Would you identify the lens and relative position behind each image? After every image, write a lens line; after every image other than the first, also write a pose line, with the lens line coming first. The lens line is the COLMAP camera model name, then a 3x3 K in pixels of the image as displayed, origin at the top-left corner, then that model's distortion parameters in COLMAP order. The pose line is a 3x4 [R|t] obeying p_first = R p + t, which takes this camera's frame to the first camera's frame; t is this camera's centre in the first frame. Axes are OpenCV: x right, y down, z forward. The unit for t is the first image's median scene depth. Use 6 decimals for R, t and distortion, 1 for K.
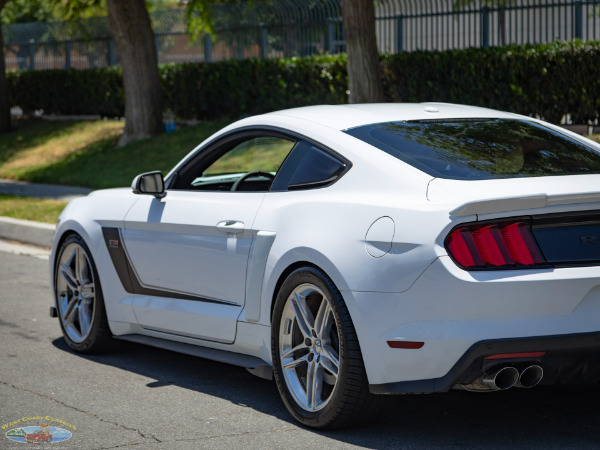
lens RADIAL K [[2029.0, 0, 292.0], [0, 2029.0, 247.1], [0, 0, 1]] dist [0.025867, 0.000000]
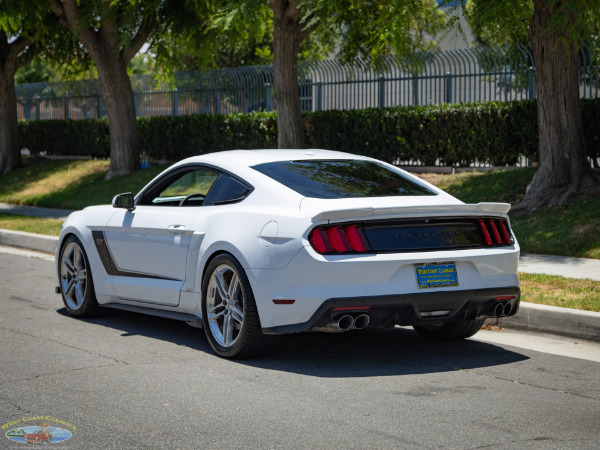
lens RADIAL K [[1745.7, 0, 294.8], [0, 1745.7, 223.4], [0, 0, 1]] dist [-0.004661, 0.000000]
pose [[0.999687, 0.008393, 0.023555, 0.022763], [-0.007738, 0.999584, -0.027778, 0.017663], [-0.023778, 0.027587, 0.999337, -0.259063]]
